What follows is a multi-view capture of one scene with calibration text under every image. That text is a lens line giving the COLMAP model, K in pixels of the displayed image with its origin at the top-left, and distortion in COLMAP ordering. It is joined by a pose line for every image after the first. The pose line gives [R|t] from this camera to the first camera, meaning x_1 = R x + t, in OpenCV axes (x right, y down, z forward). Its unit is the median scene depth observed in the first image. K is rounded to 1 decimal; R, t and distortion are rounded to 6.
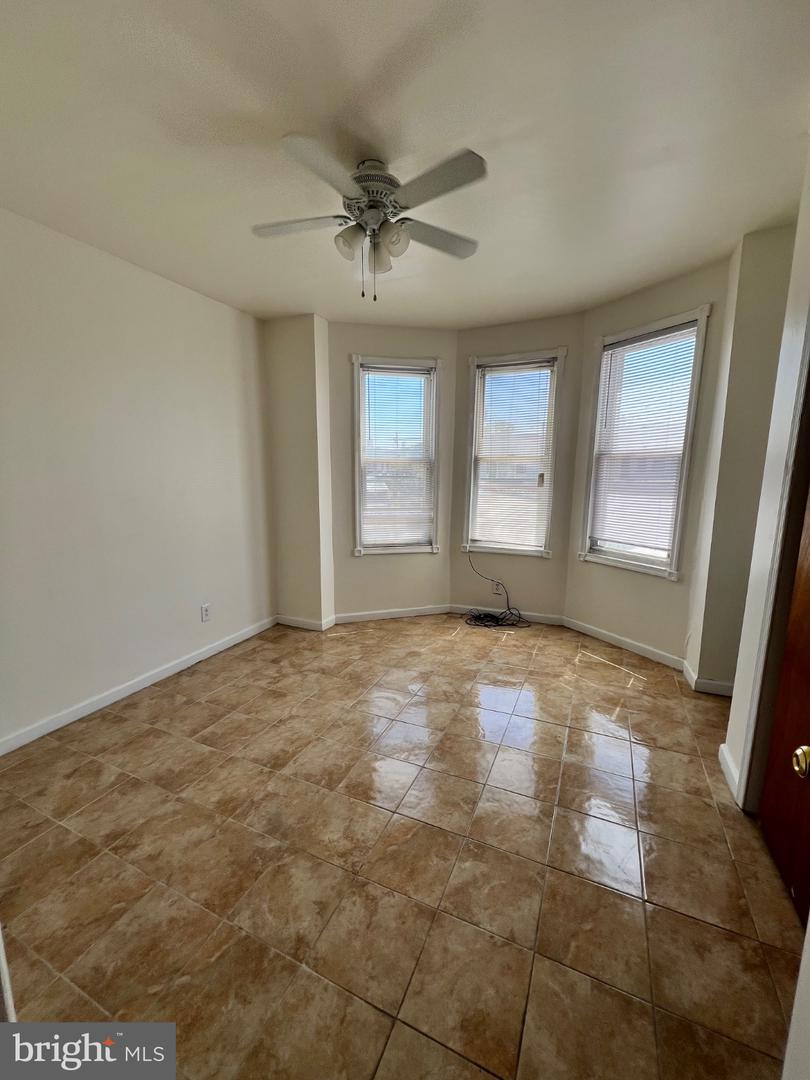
lens RADIAL K [[432.9, 0, 405.3], [0, 432.9, 538.2], [0, 0, 1]] dist [0.002253, 0.000216]
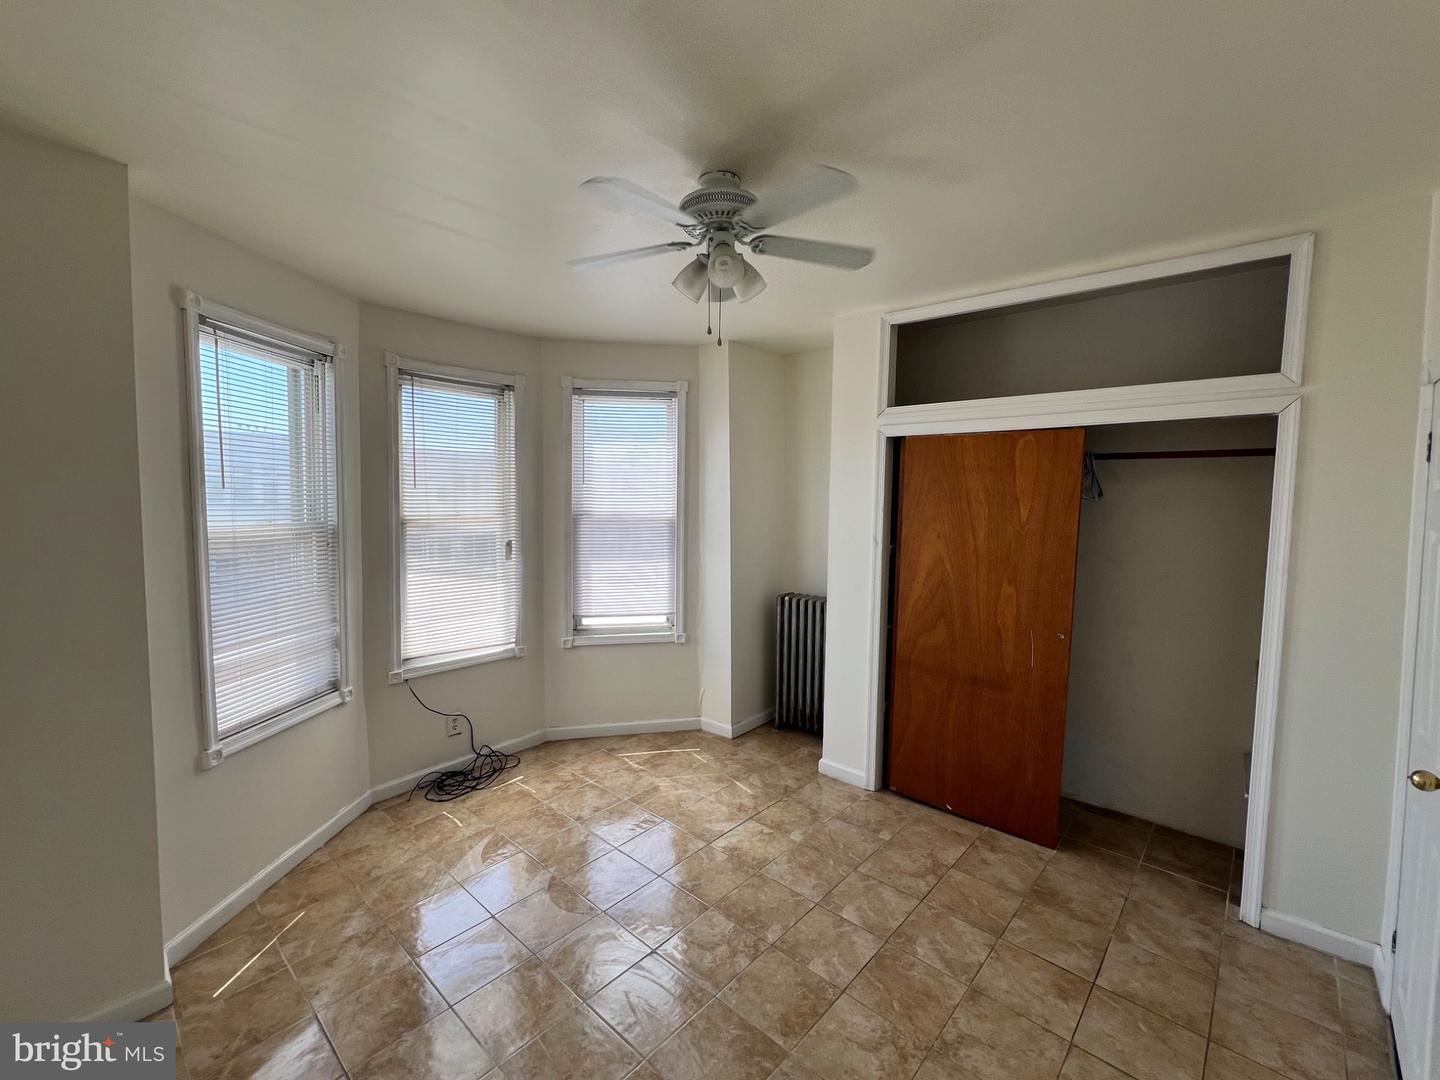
lens RADIAL K [[611.2, 0, 723.3], [0, 611.2, 538.4], [0, 0, 1]] dist [0.002828, -0.000481]
pose [[0.303139, -0.061475, 0.950961, -0.561790], [0.146655, 0.989038, 0.017187, -0.125314], [-0.941594, 0.134253, 0.308832, 0.374477]]
